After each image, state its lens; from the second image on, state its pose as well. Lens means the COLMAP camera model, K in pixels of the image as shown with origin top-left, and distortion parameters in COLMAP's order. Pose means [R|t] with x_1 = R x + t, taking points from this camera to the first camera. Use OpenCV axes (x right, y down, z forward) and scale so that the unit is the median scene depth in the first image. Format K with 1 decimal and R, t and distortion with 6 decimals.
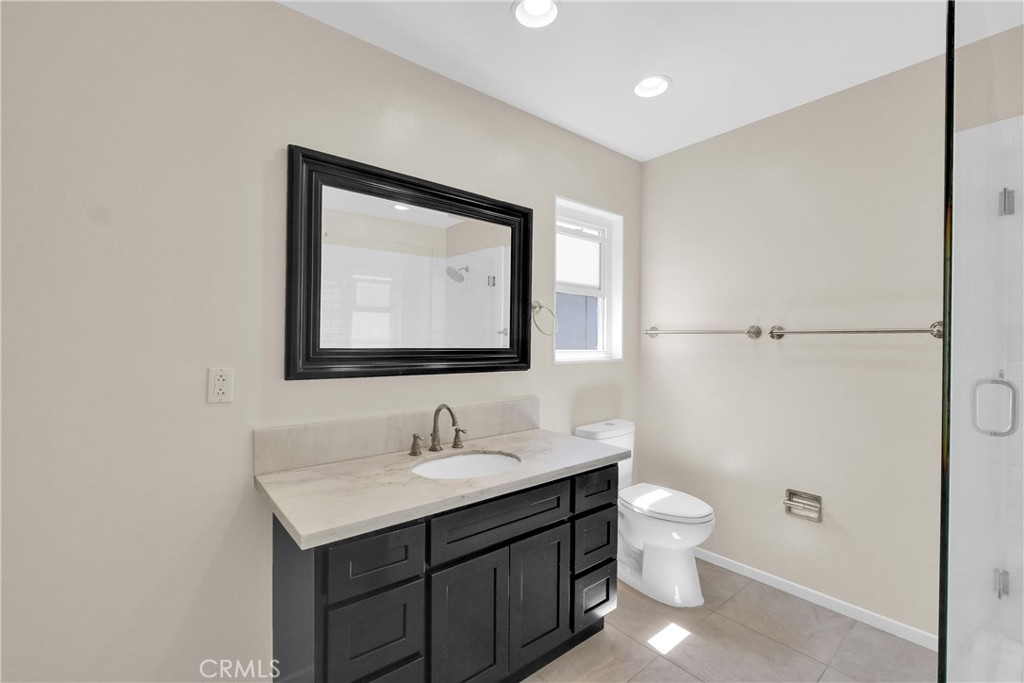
lens RADIAL K [[441.6, 0, 509.4], [0, 441.6, 339.6], [0, 0, 1]] dist [-0.004207, -0.001177]
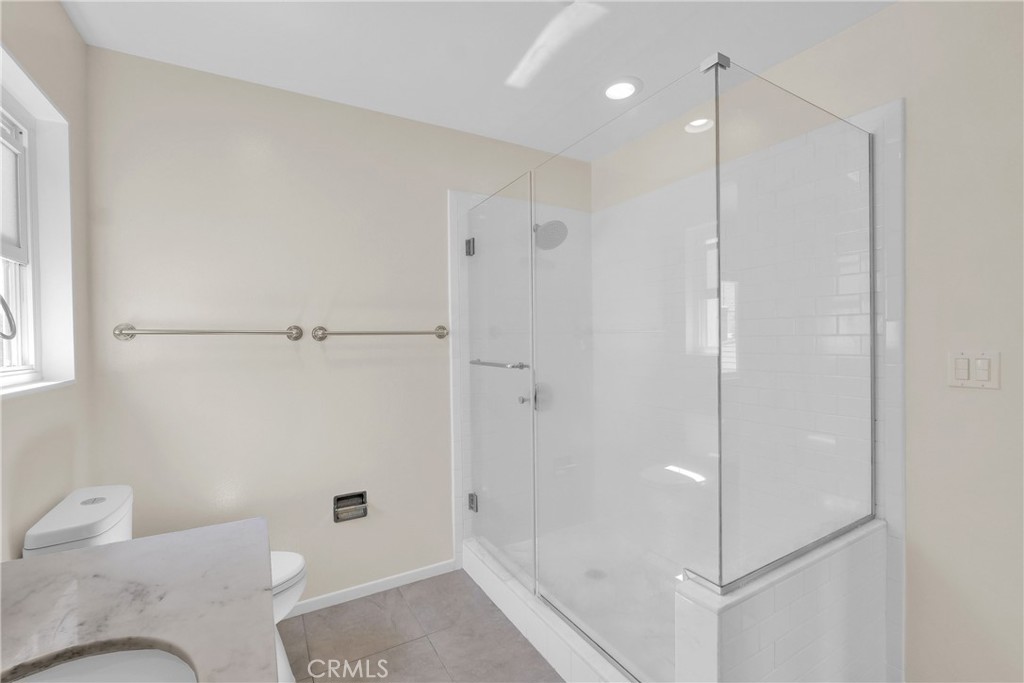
lens RADIAL K [[441.6, 0, 510.4], [0, 441.6, 343.5], [0, 0, 1]] dist [-0.004207, -0.001177]
pose [[0.180274, -0.016233, 0.983482, -0.233711], [0.012258, 0.999823, 0.014256, -0.003441], [-0.983540, 0.009485, 0.180441, 0.437698]]
